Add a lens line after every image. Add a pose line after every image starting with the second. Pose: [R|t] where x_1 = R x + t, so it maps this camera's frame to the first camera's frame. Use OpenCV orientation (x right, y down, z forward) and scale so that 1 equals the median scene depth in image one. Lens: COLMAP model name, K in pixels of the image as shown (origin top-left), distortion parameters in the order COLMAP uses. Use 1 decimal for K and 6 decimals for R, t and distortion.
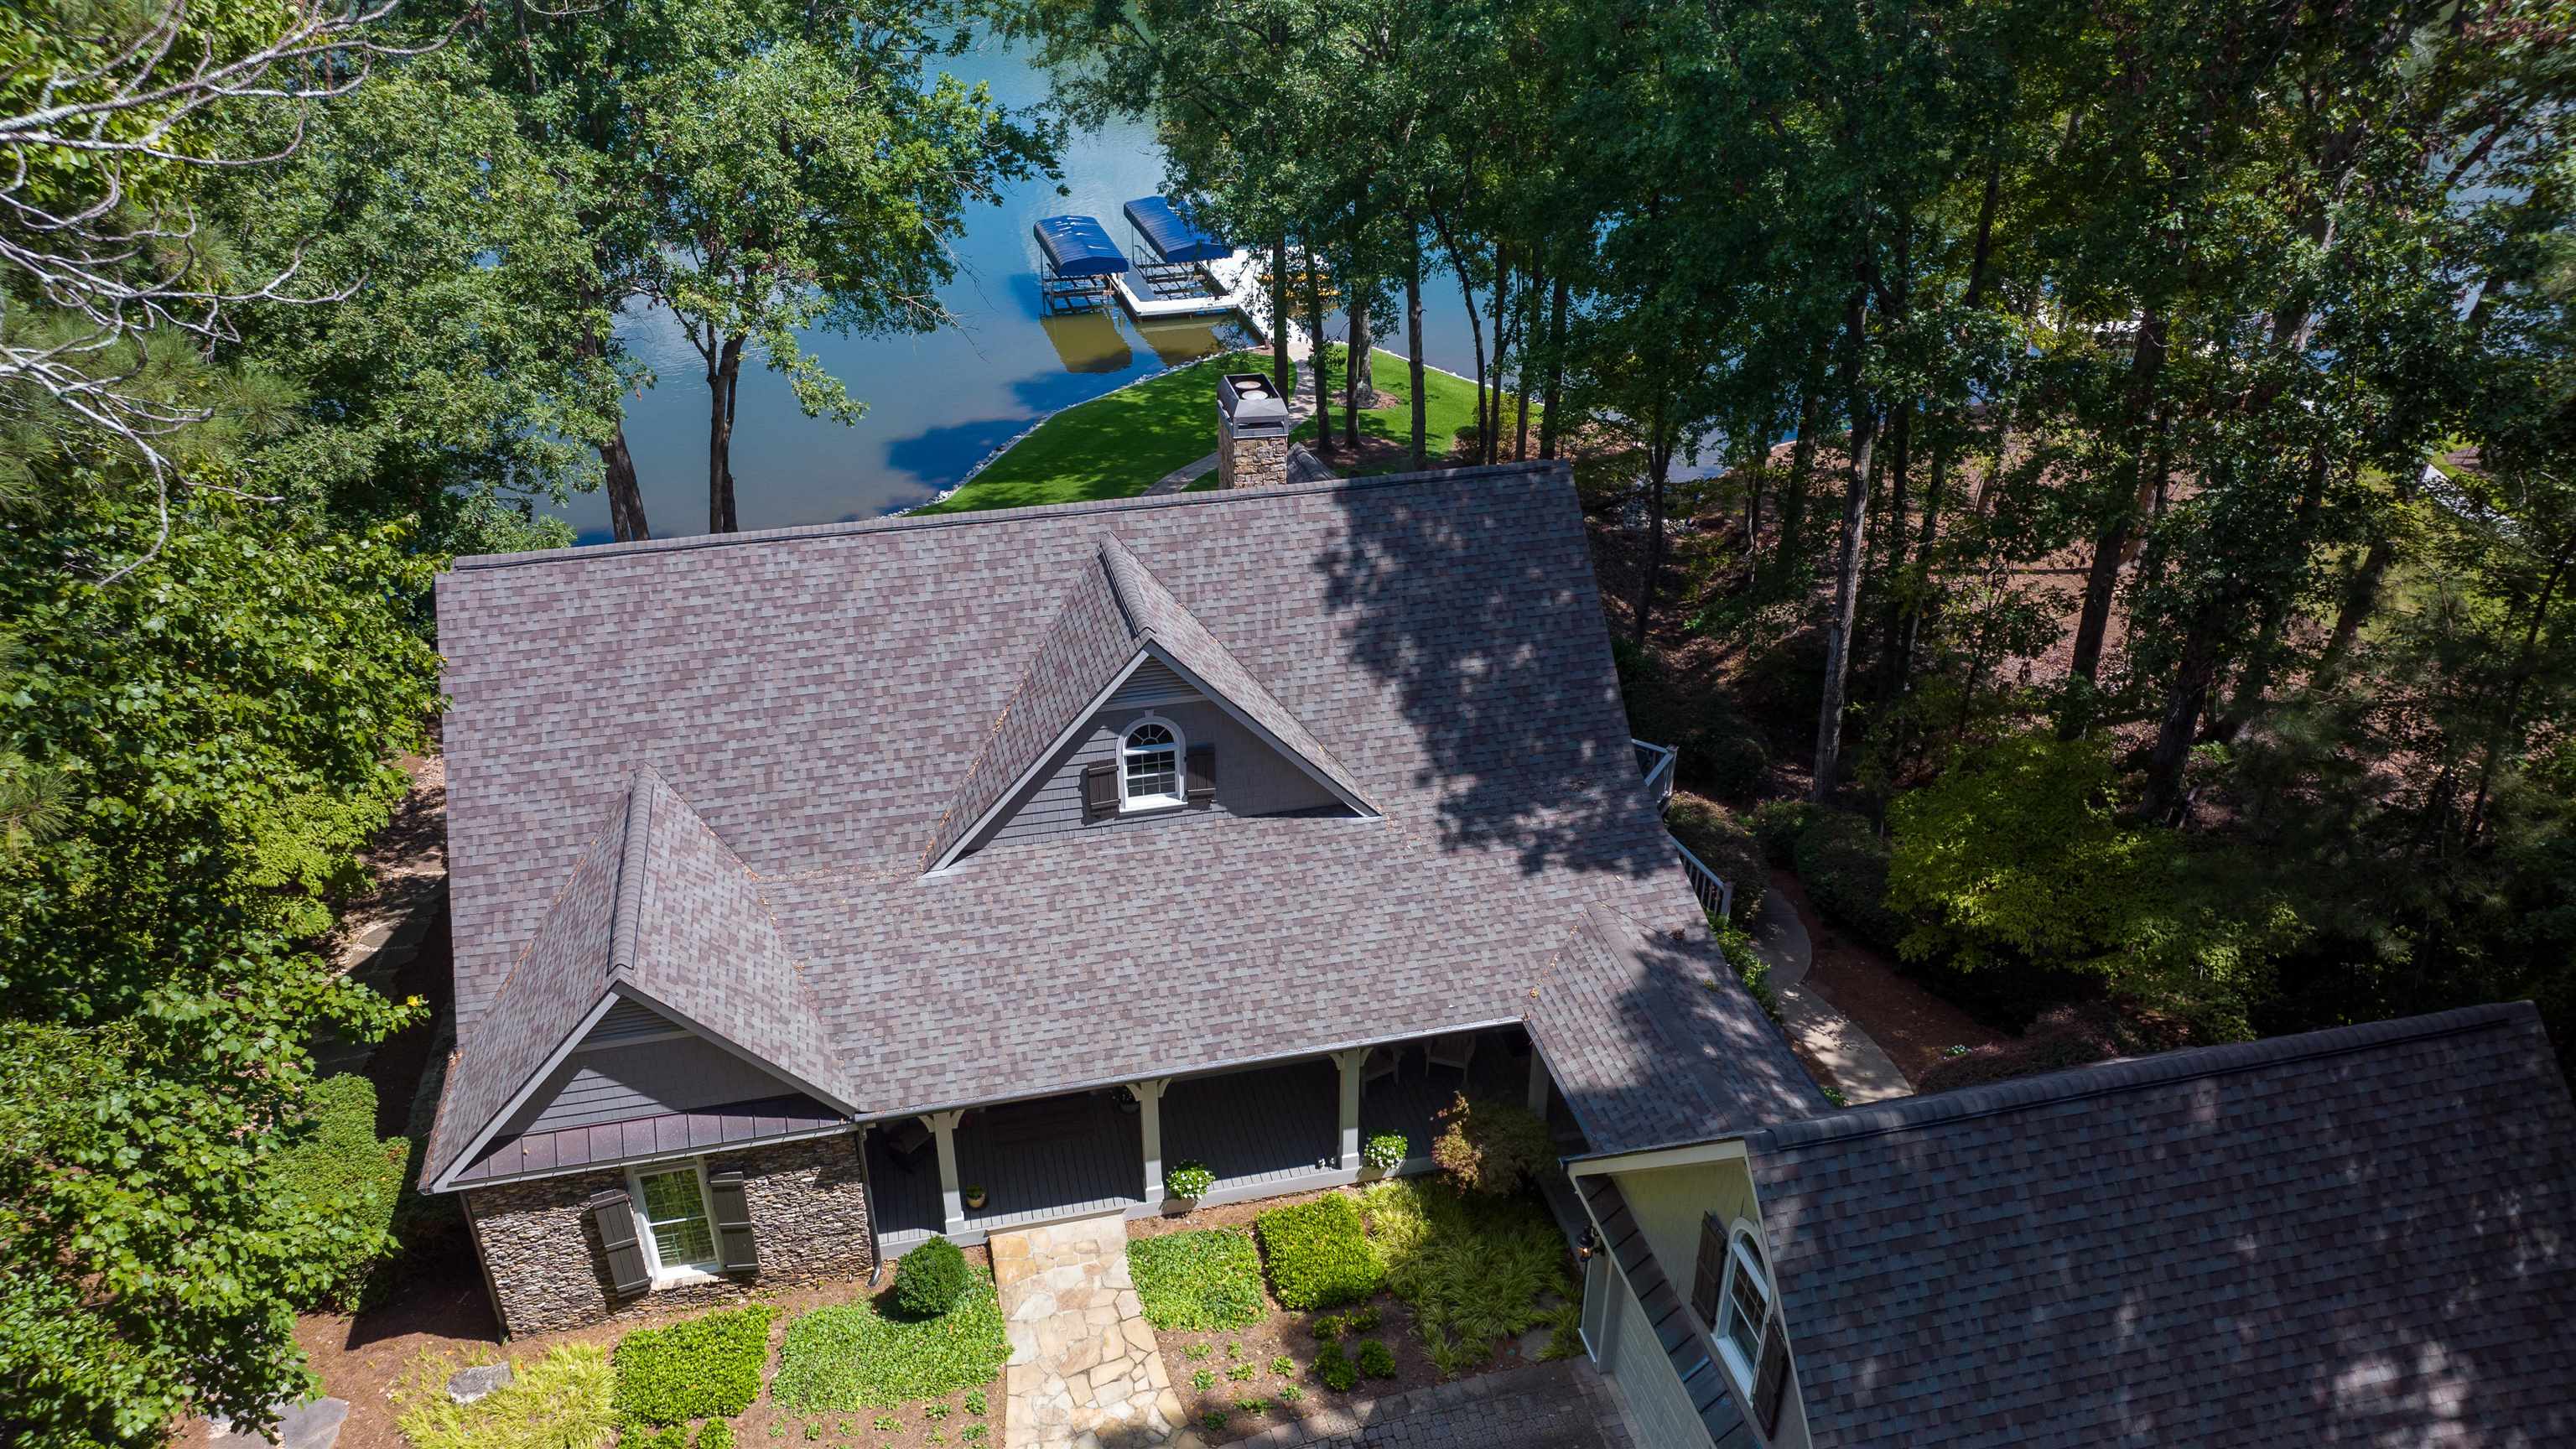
lens RADIAL K [[1738.0, 0, 1288.0], [0, 1738.0, 724.5], [0, 0, 1]] dist [-0.025803, -0.000729]
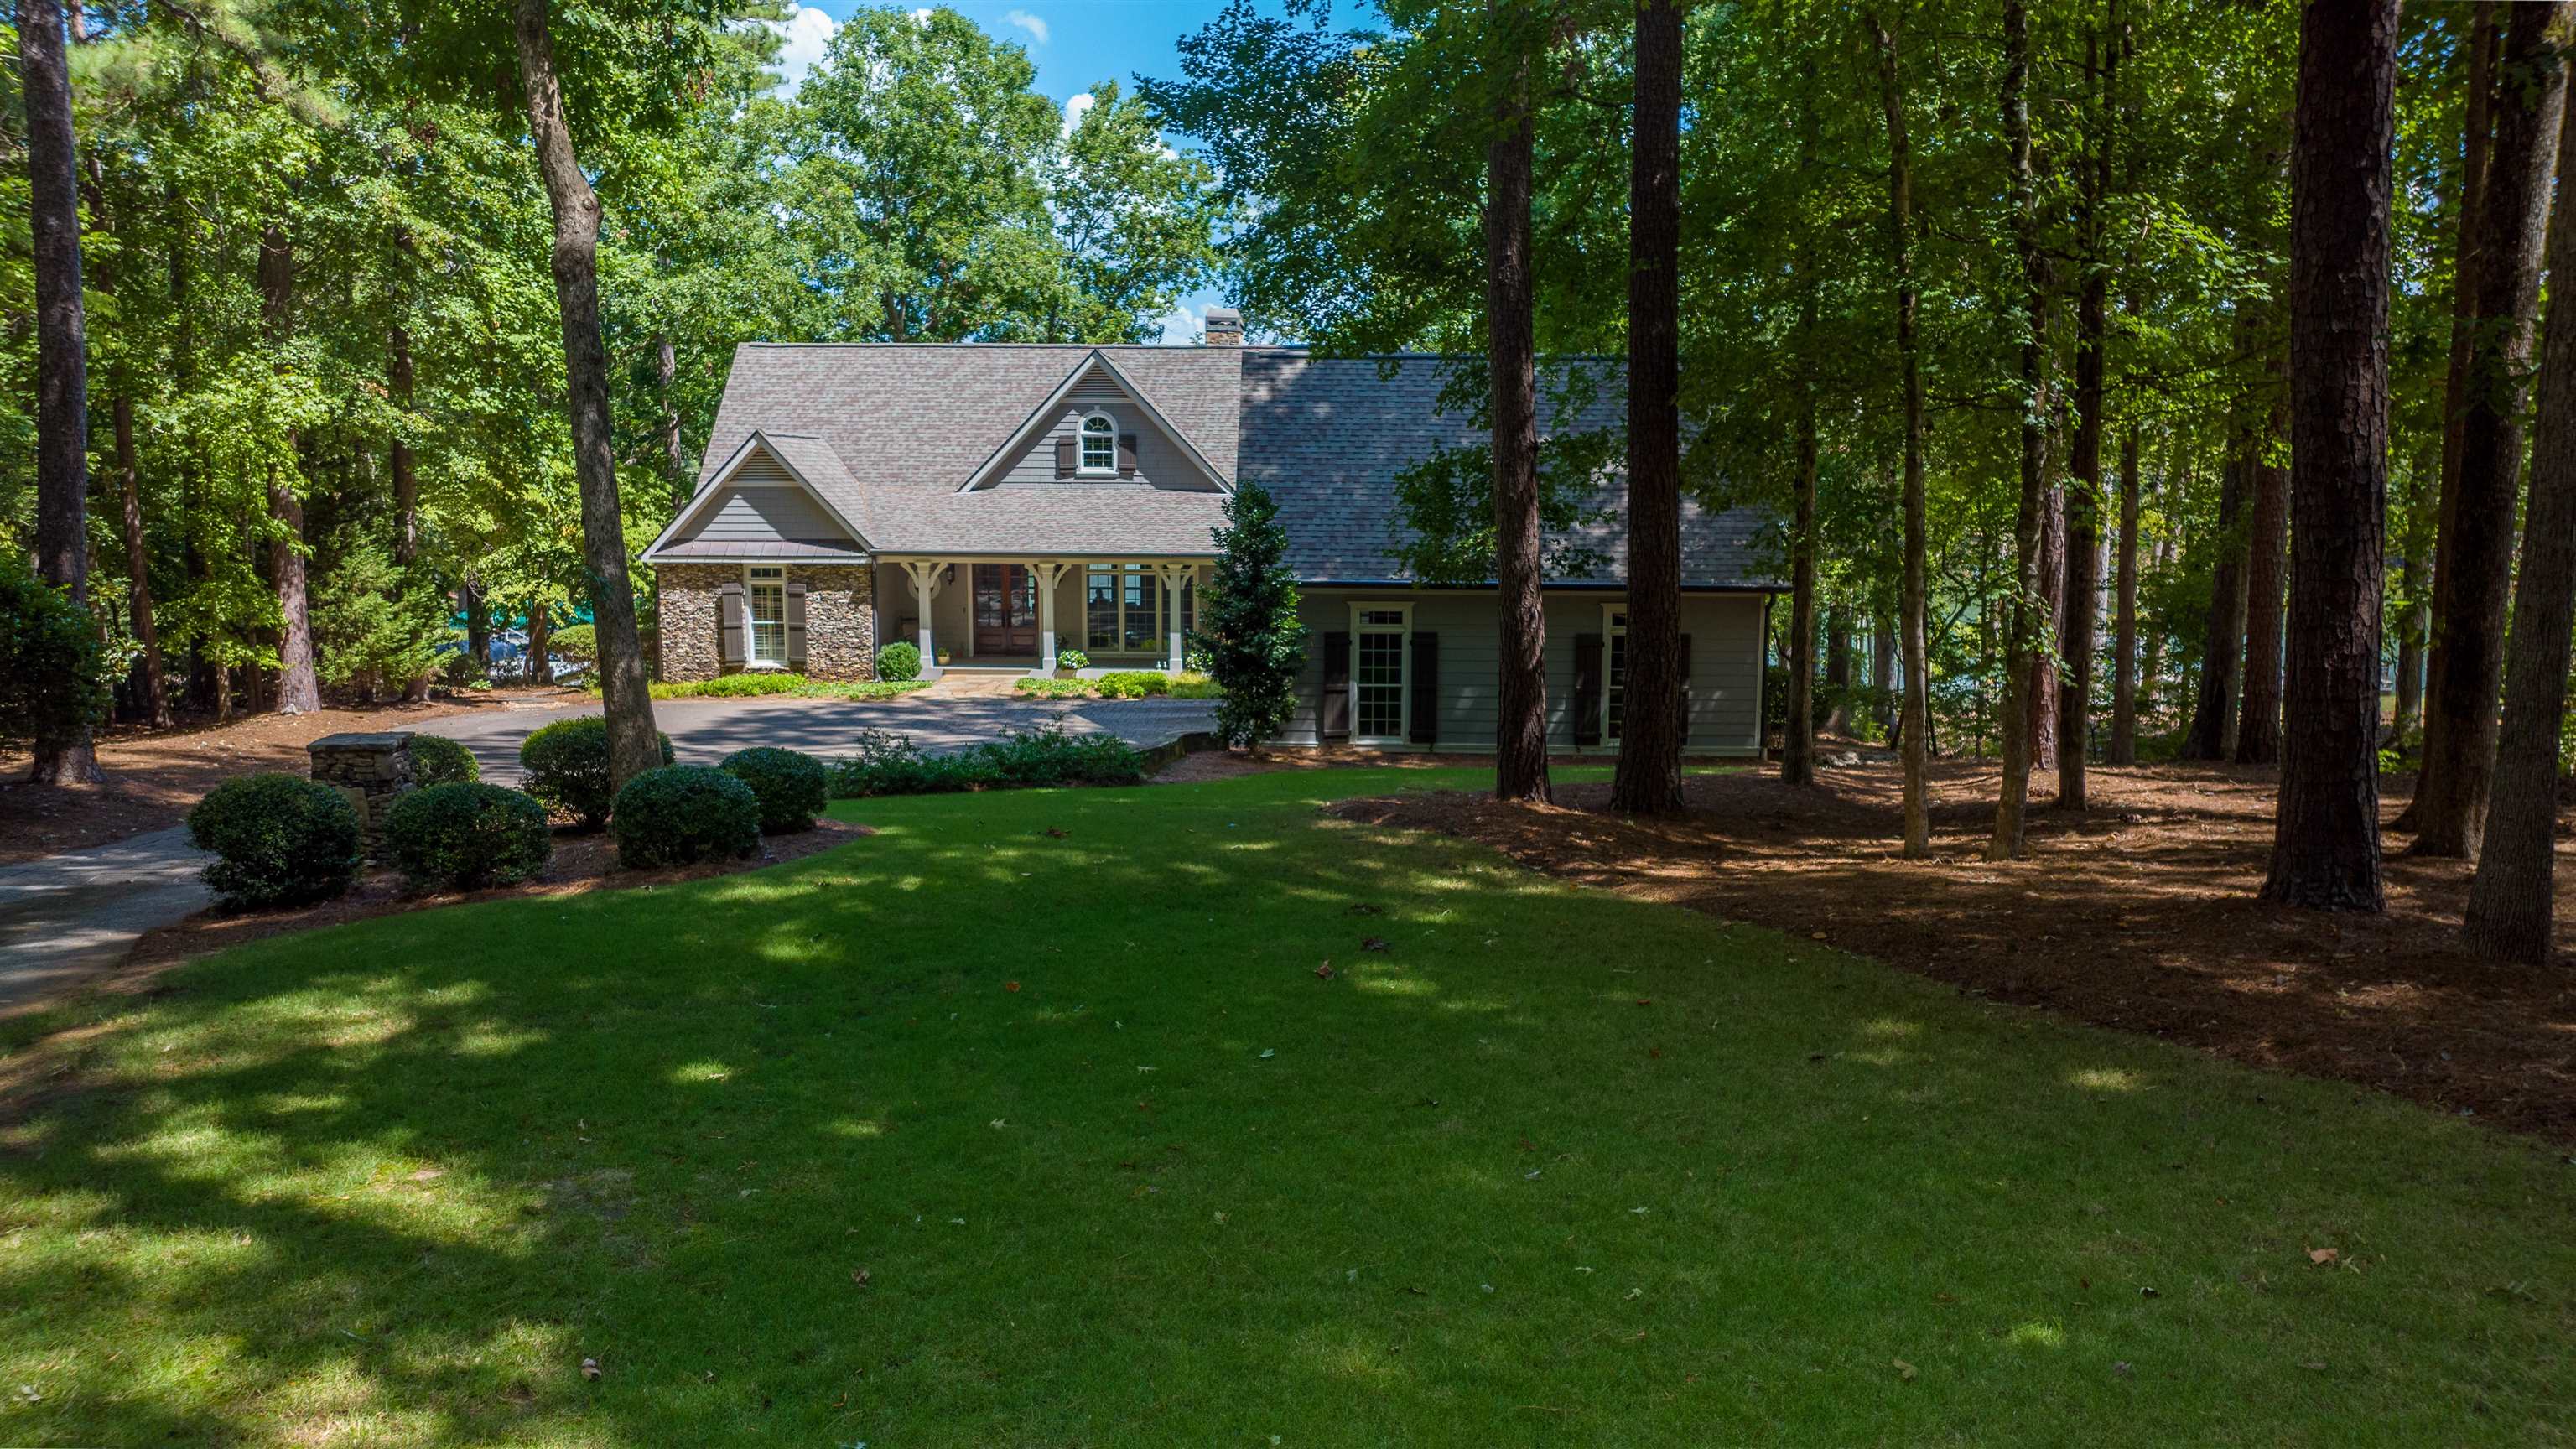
lens RADIAL K [[1738.0, 0, 1288.0], [0, 1738.0, 724.5], [0, 0, 1]] dist [-0.025803, -0.000729]
pose [[0.969008, 0.037942, -0.244100, 0.522925], [-0.123500, 0.930193, -0.345672, 0.840956], [0.213944, 0.365105, 0.906050, -0.371742]]
